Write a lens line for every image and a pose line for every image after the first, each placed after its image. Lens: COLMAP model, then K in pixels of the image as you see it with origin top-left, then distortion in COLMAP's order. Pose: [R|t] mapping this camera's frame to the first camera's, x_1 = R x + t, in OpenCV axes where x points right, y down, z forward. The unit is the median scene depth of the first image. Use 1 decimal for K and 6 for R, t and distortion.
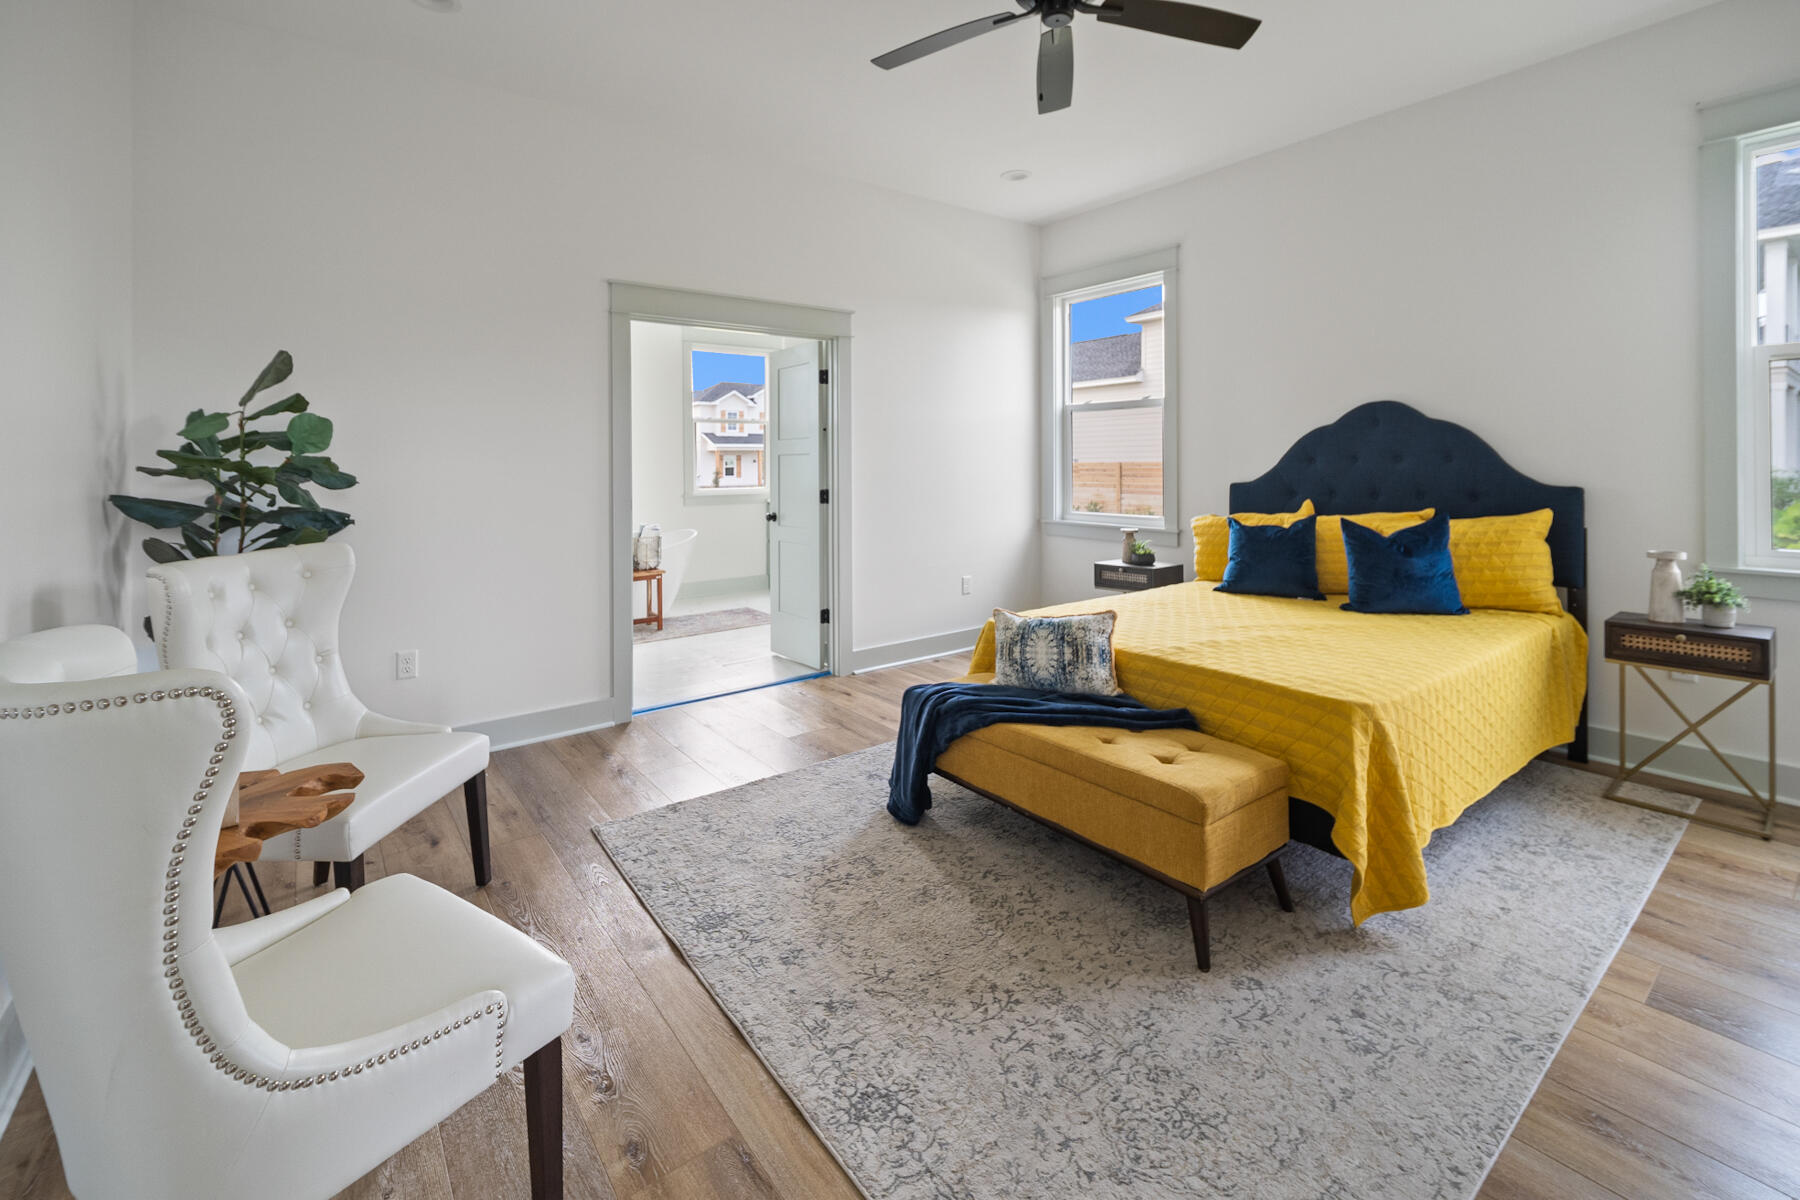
lens RADIAL K [[750.3, 0, 894.5], [0, 750.3, 510.4], [0, 0, 1]] dist [-0.001088, 0.000105]
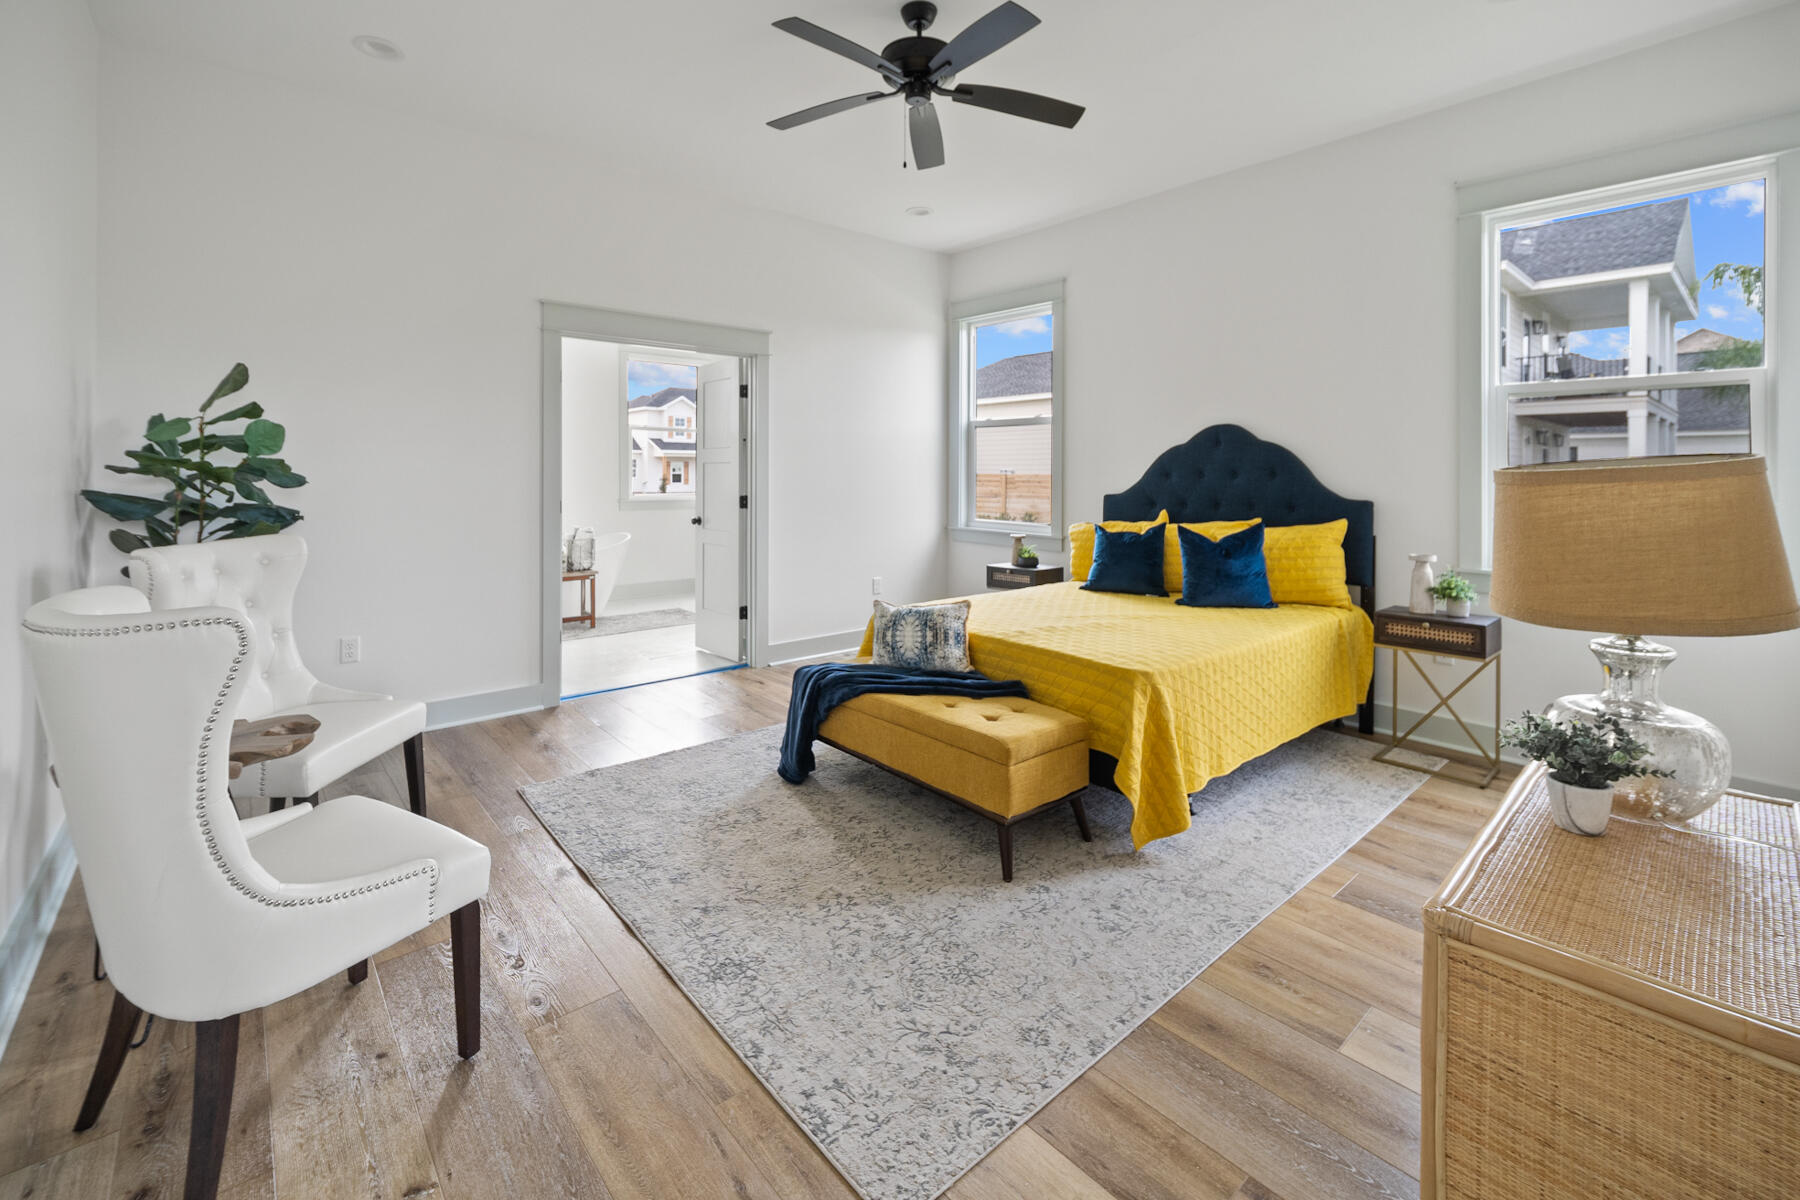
lens RADIAL K [[752.5, 0, 868.9], [0, 752.5, 527.5], [0, 0, 1]] dist [-0.000611, -0.000347]
pose [[0.999324, 0.012443, 0.034597, 0.094043], [-0.012793, 0.999869, 0.009916, 0.009858], [-0.034469, -0.010352, 0.999352, -0.172167]]
